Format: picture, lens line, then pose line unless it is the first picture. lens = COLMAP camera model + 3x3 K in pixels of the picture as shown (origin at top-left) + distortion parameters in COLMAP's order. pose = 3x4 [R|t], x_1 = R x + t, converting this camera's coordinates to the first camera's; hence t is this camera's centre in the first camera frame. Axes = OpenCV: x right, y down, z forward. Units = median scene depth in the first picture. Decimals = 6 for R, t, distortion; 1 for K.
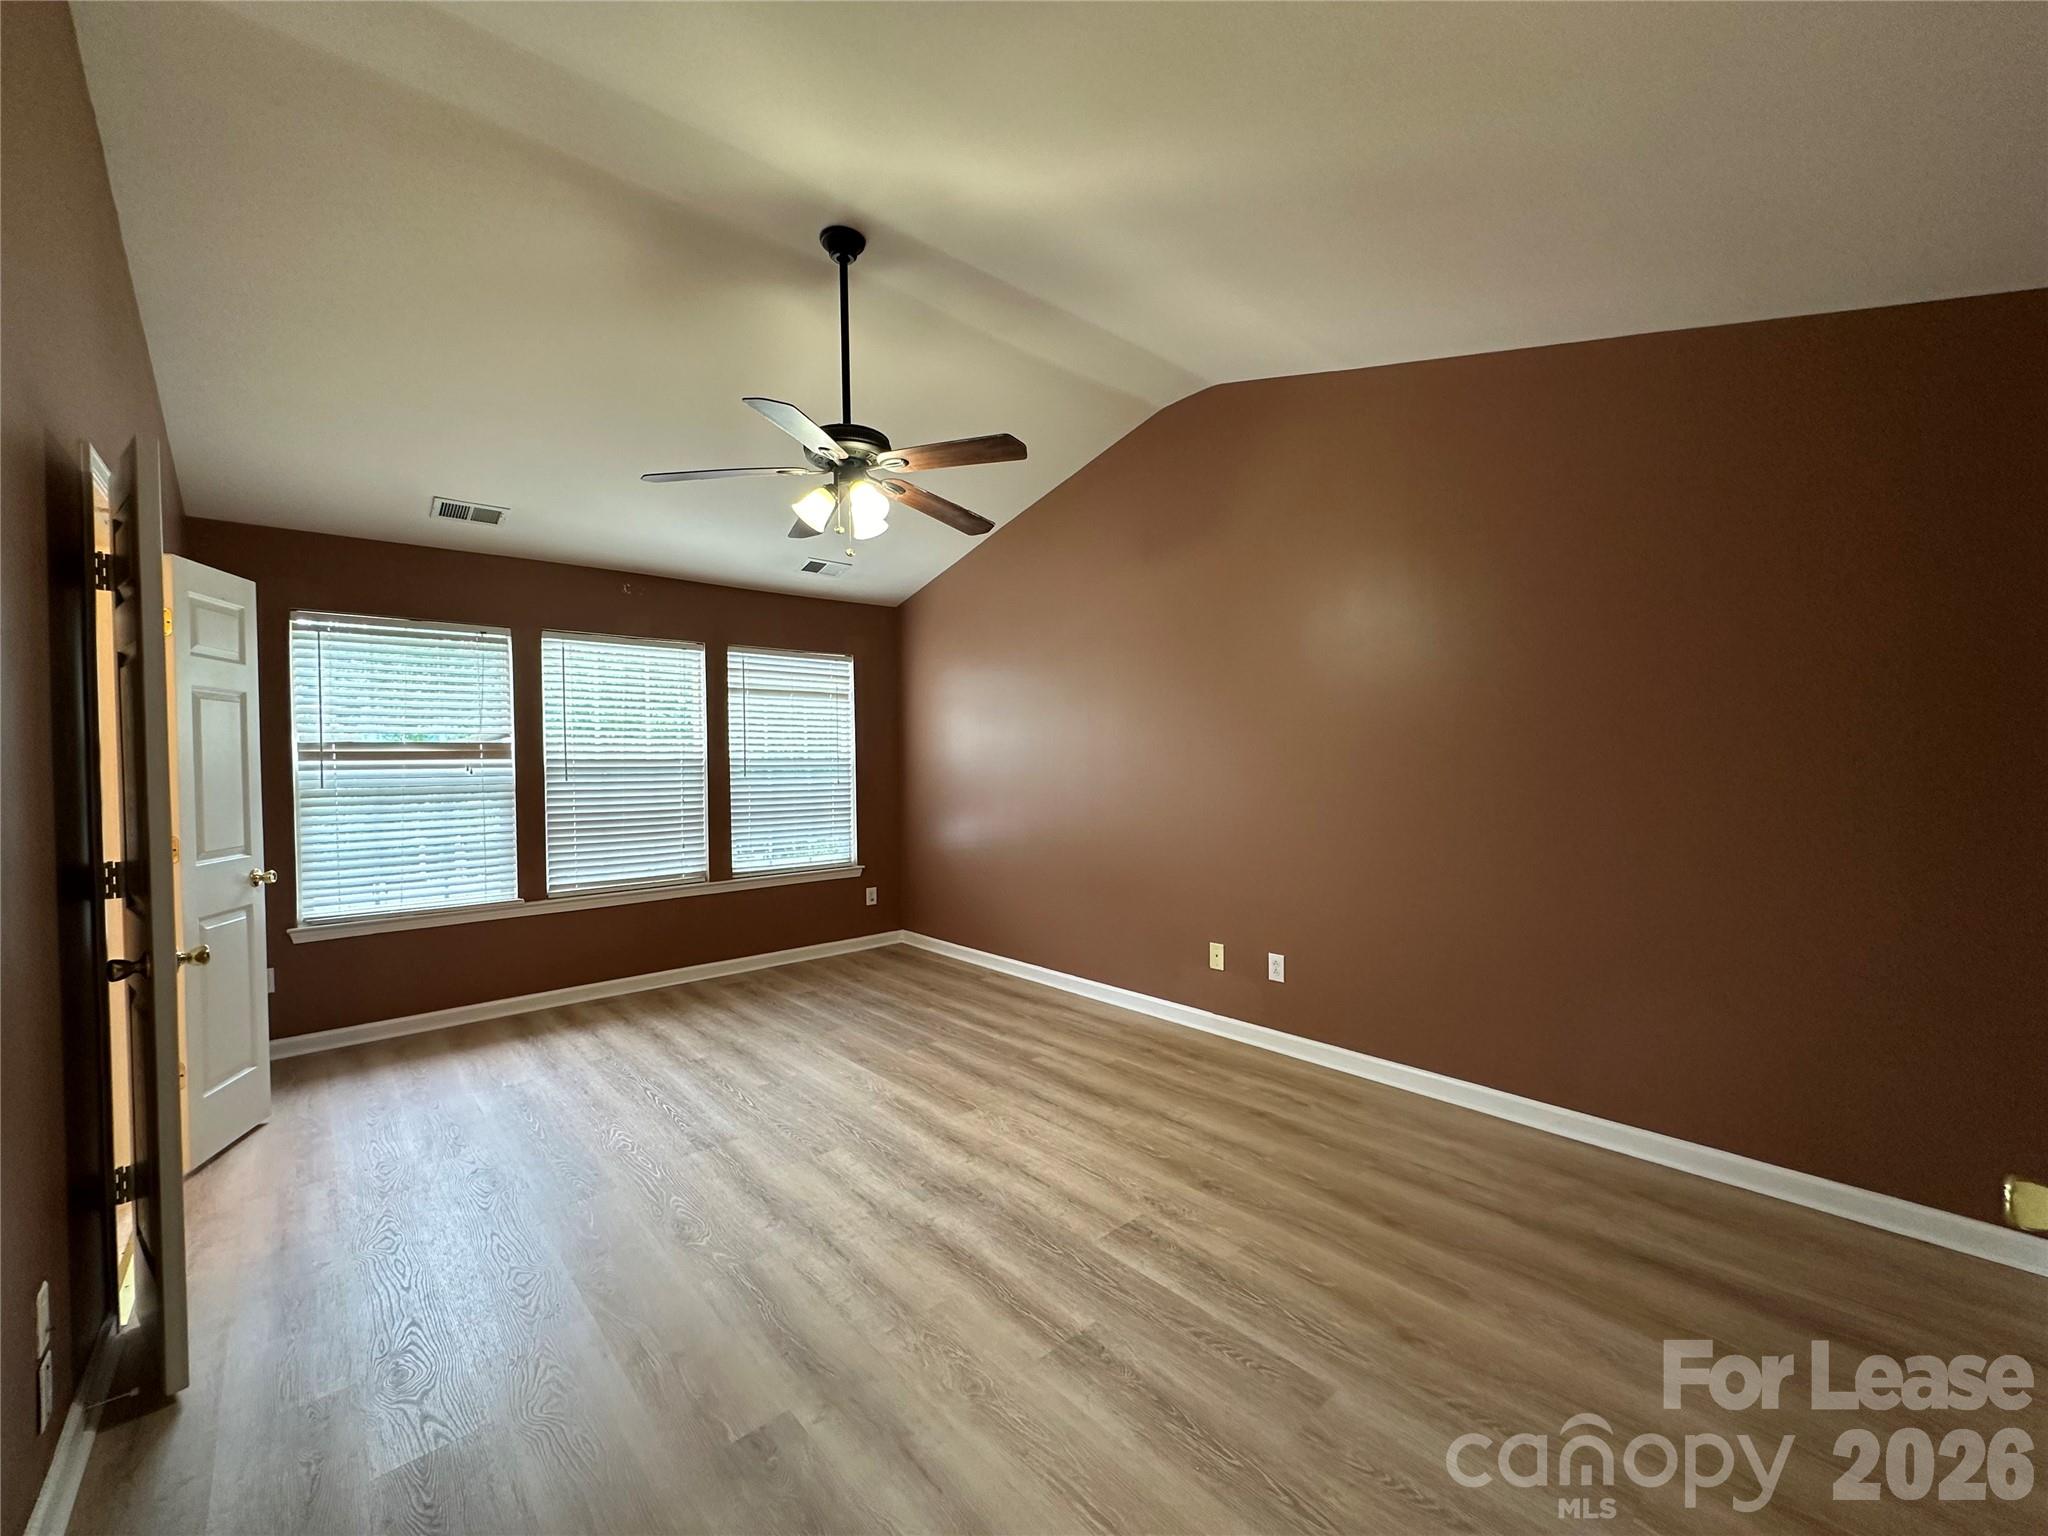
lens RADIAL K [[818.3, 0, 1025.5], [0, 818.3, 770.5], [0, 0, 1]] dist [-0.003150, 0.000338]
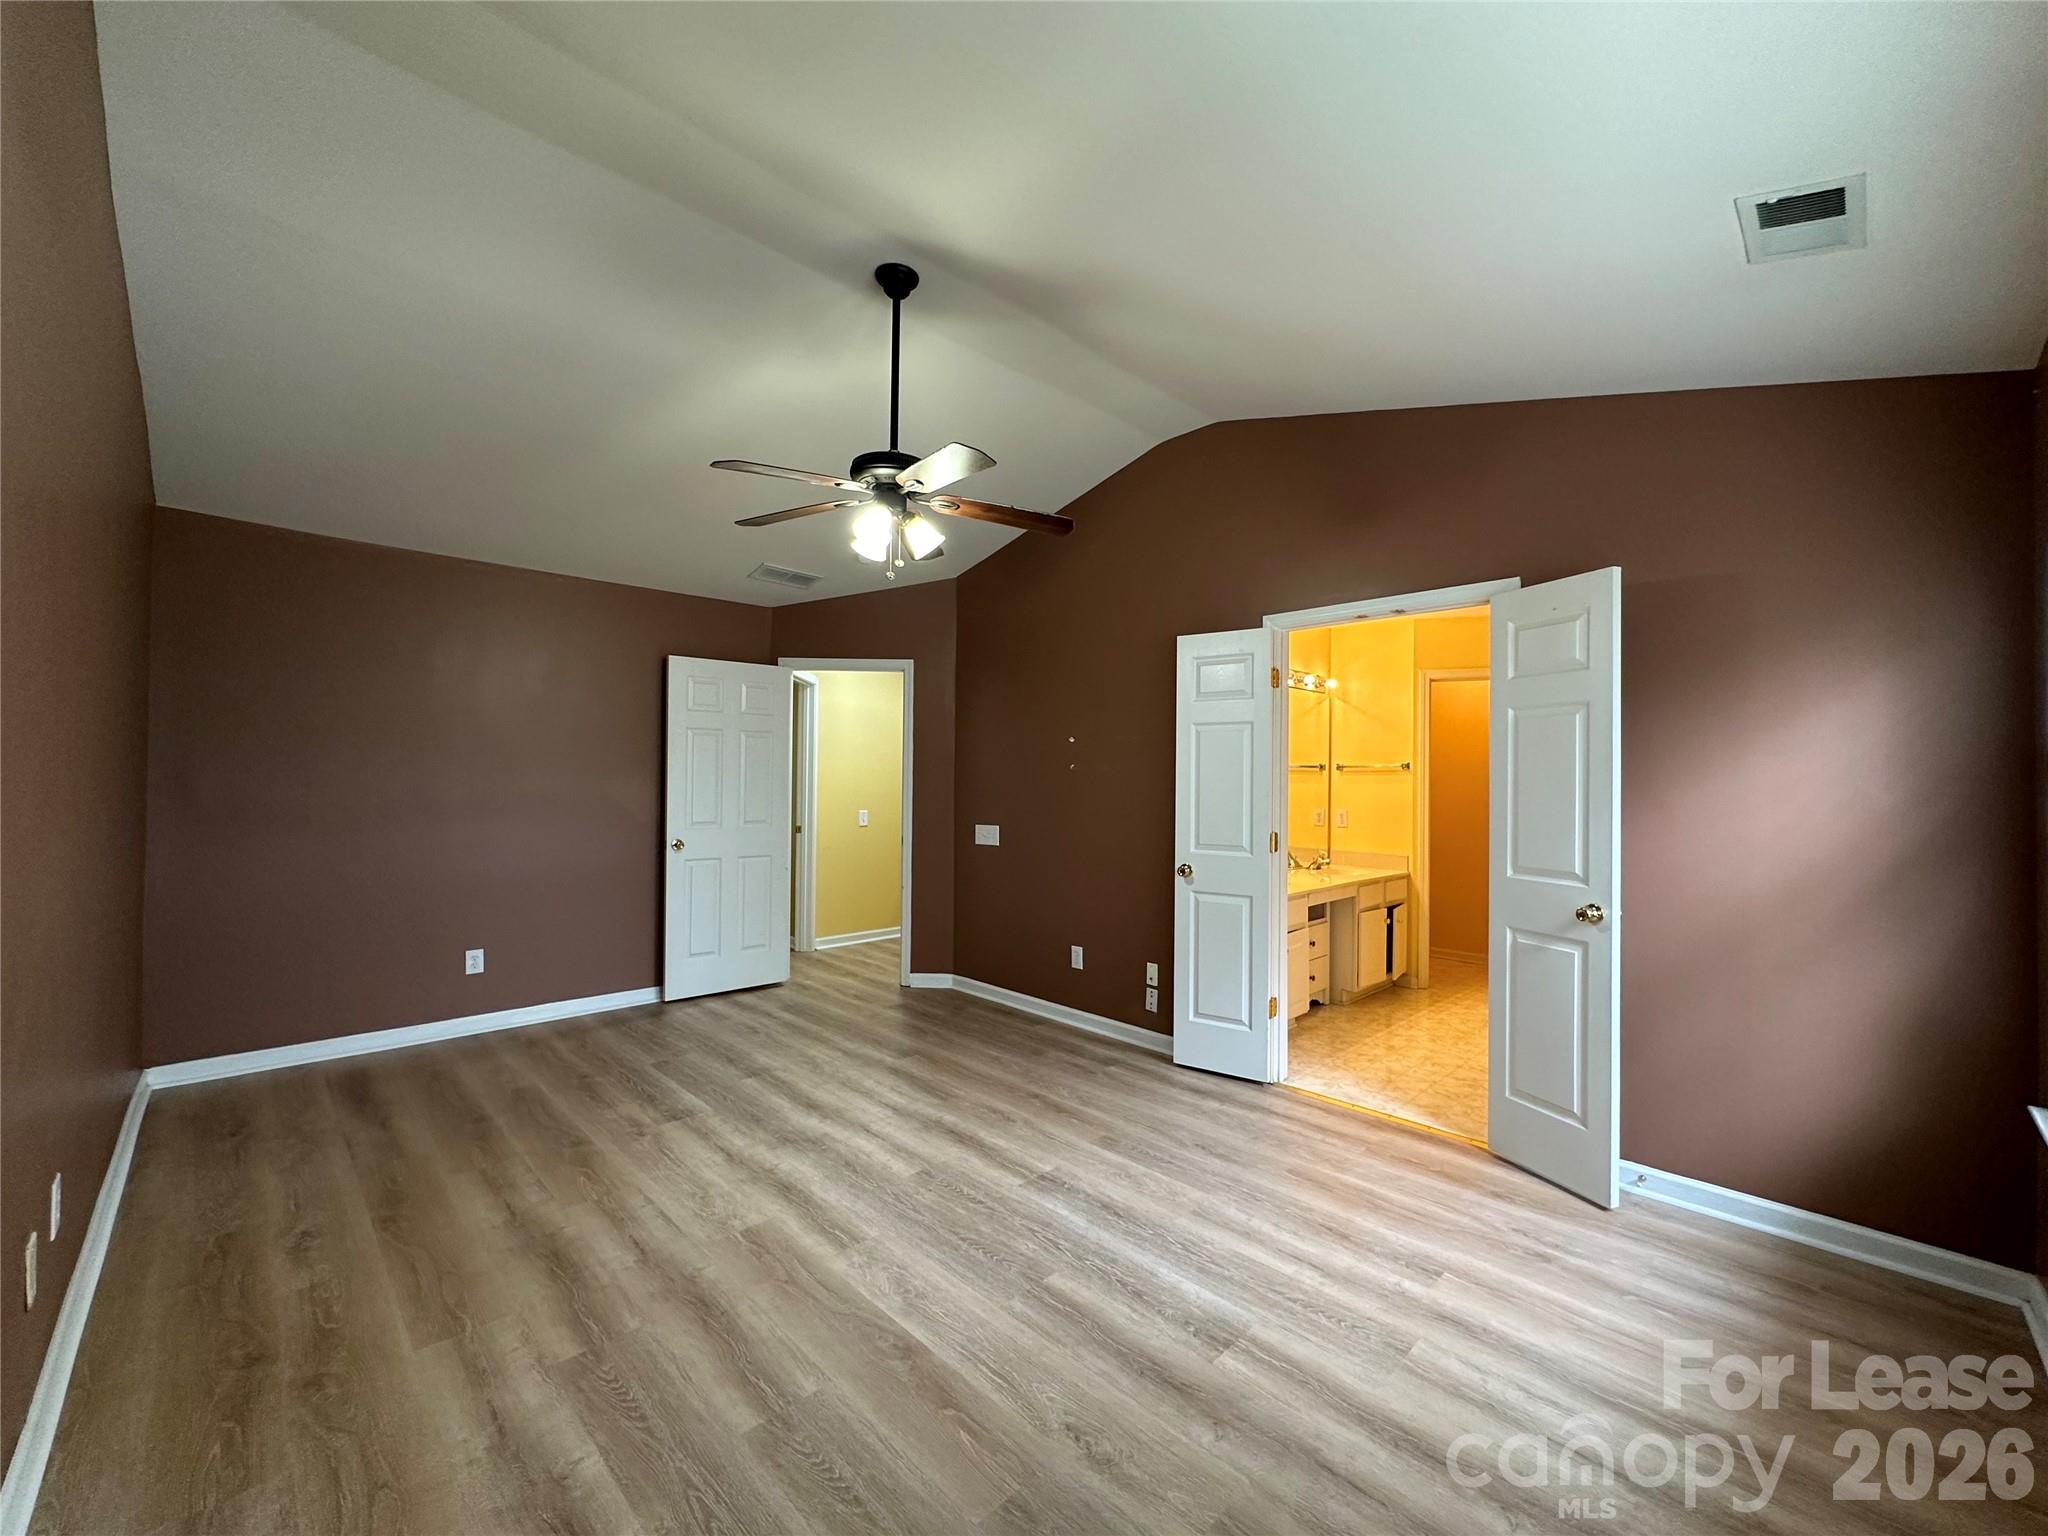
lens RADIAL K [[824.7, 0, 1025.4], [0, 824.7, 772.3], [0, 0, 1]] dist [-0.000672, 0.000204]
pose [[-0.999041, 0.001354, -0.043756, -0.306004], [0.001079, 0.999979, 0.006313, -0.024546], [0.043764, 0.006260, -0.999022, 1.850325]]
